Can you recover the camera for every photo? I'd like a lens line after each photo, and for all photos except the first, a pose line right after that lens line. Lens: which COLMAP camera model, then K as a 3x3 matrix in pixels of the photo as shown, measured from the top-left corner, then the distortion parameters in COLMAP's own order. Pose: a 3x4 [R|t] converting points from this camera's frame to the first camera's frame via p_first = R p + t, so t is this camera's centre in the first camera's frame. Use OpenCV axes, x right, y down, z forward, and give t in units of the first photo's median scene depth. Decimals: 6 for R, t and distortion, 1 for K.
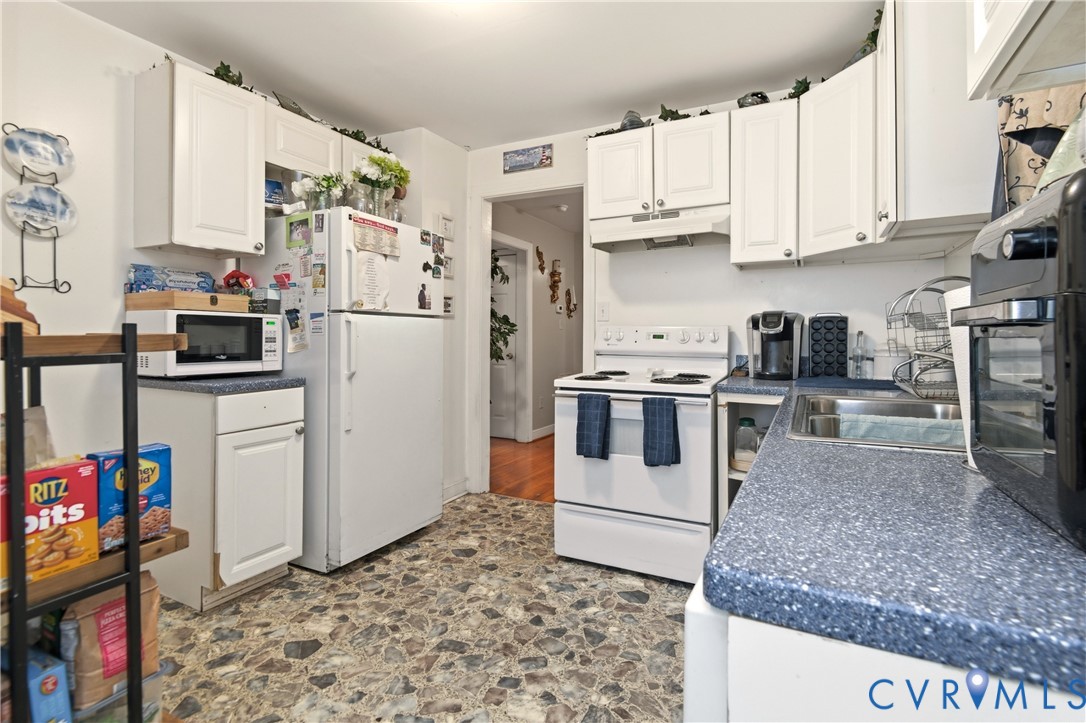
lens RADIAL K [[496.2, 0, 559.0], [0, 496.2, 332.7], [0, 0, 1]] dist [0.003922, -0.002259]
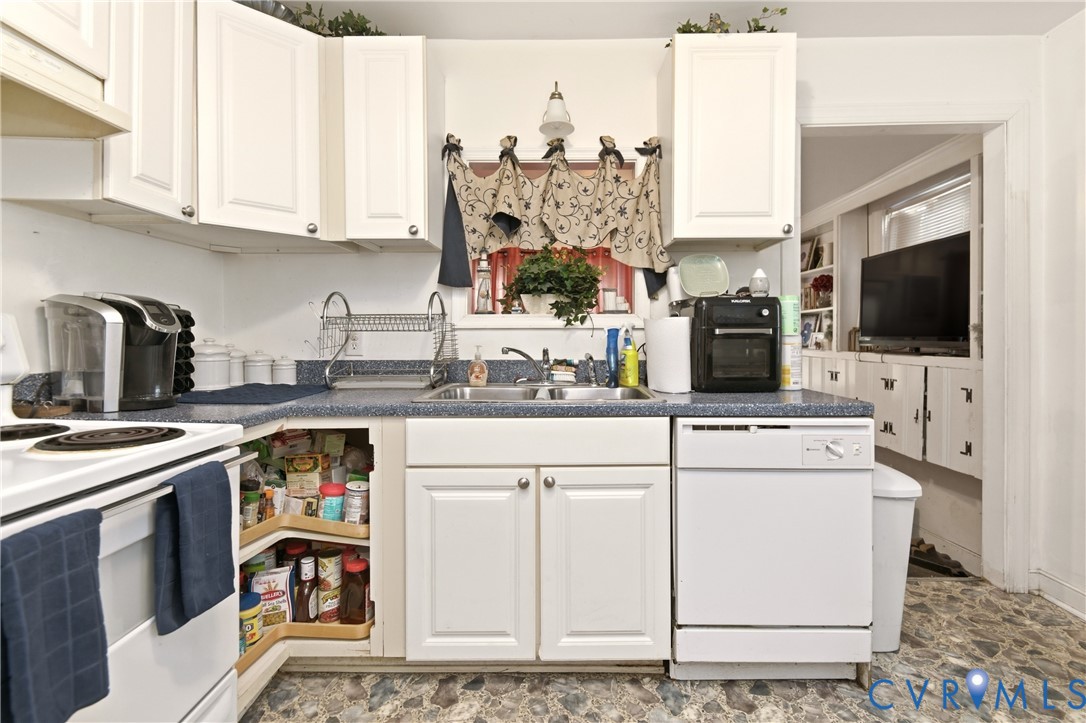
lens RADIAL K [[496.2, 0, 556.8], [0, 496.2, 340.6], [0, 0, 1]] dist [0.003922, -0.002259]
pose [[-0.441114, -0.007198, 0.897422, -0.510622], [-0.000476, 0.999970, 0.007786, -0.005476], [-0.897451, 0.003008, -0.441104, 1.417805]]
